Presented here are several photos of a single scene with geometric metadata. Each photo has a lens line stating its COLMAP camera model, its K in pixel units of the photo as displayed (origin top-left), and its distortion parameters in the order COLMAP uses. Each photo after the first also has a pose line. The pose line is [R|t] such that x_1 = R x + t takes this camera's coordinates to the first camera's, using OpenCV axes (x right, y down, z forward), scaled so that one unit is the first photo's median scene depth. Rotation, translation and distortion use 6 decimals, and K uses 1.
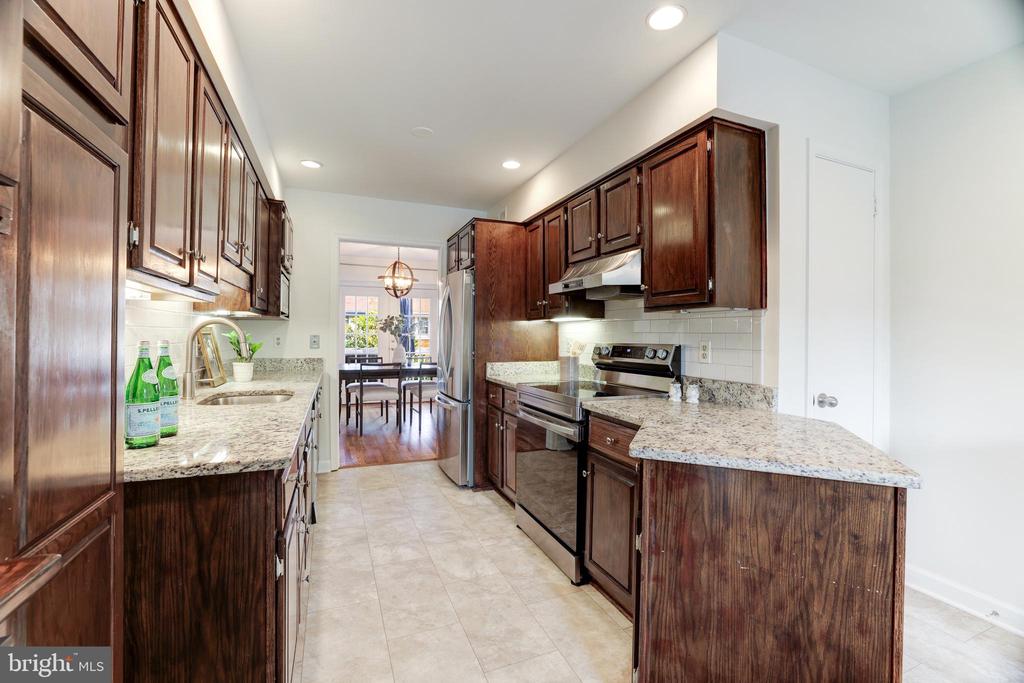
lens RADIAL K [[437.4, 0, 512.0], [0, 437.4, 341.5], [0, 0, 1]] dist [-0.056951, 0.025759]
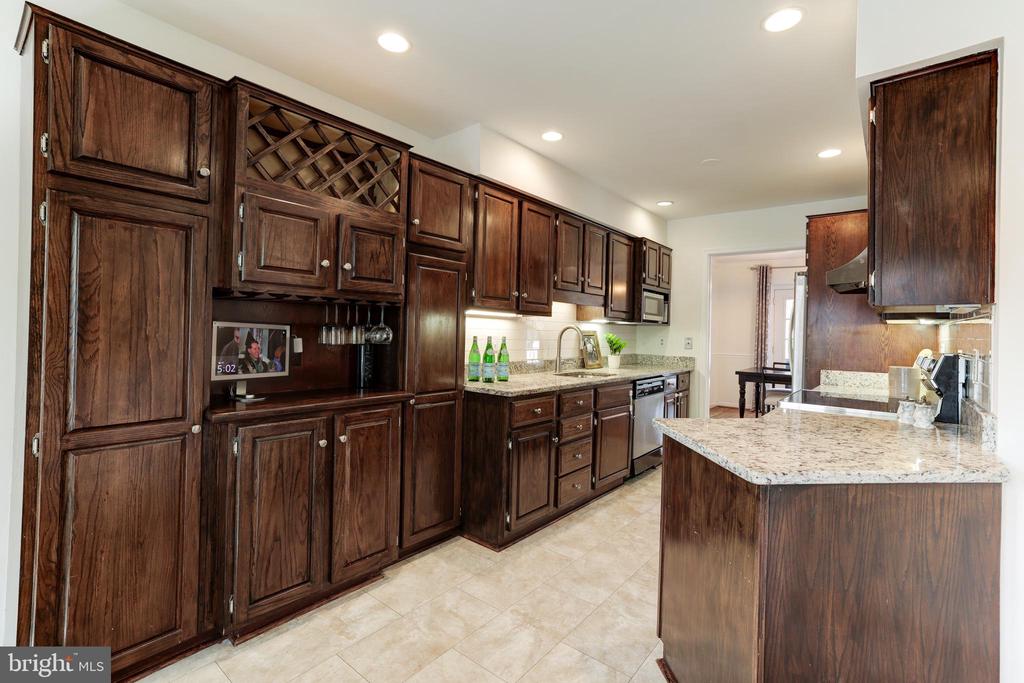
lens RADIAL K [[437.4, 0, 512.0], [0, 437.4, 341.5], [0, 0, 1]] dist [-0.056951, 0.025759]
pose [[0.480670, 0.019632, -0.876682, 0.497590], [-0.029994, 0.999532, 0.005938, 0.003799], [0.876388, 0.023441, 0.481034, -0.010990]]
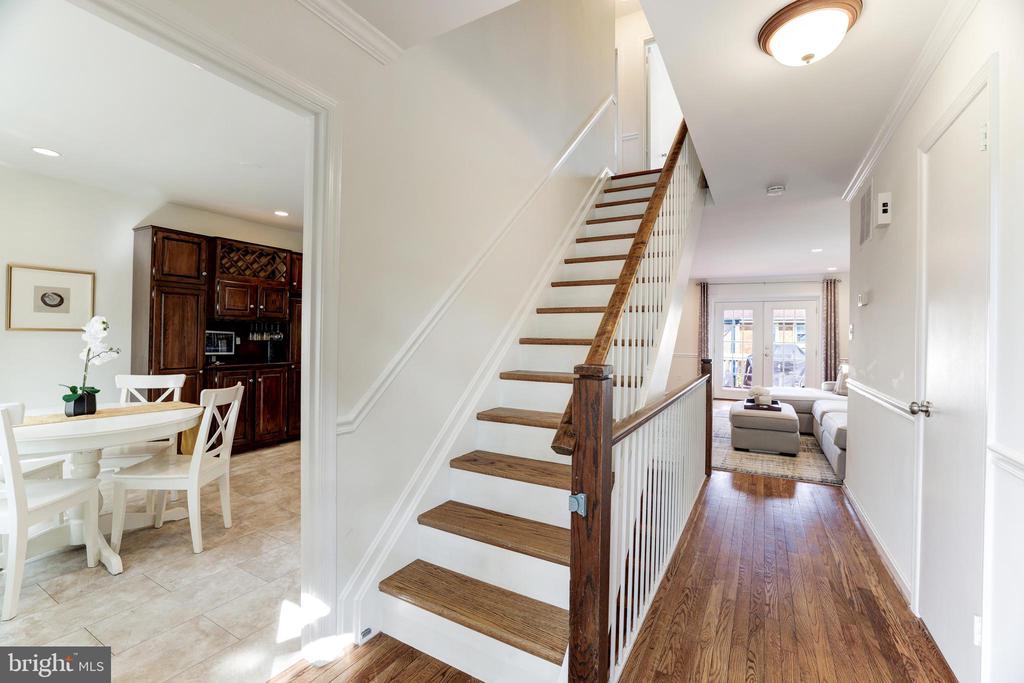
lens RADIAL K [[437.4, 0, 512.0], [0, 437.4, 341.5], [0, 0, 1]] dist [-0.056951, 0.025759]
pose [[0.641656, 0.009383, -0.766935, 1.668890], [-0.023406, 0.999699, -0.007352, 0.016283], [0.766635, 0.022668, 0.641683, -0.236725]]
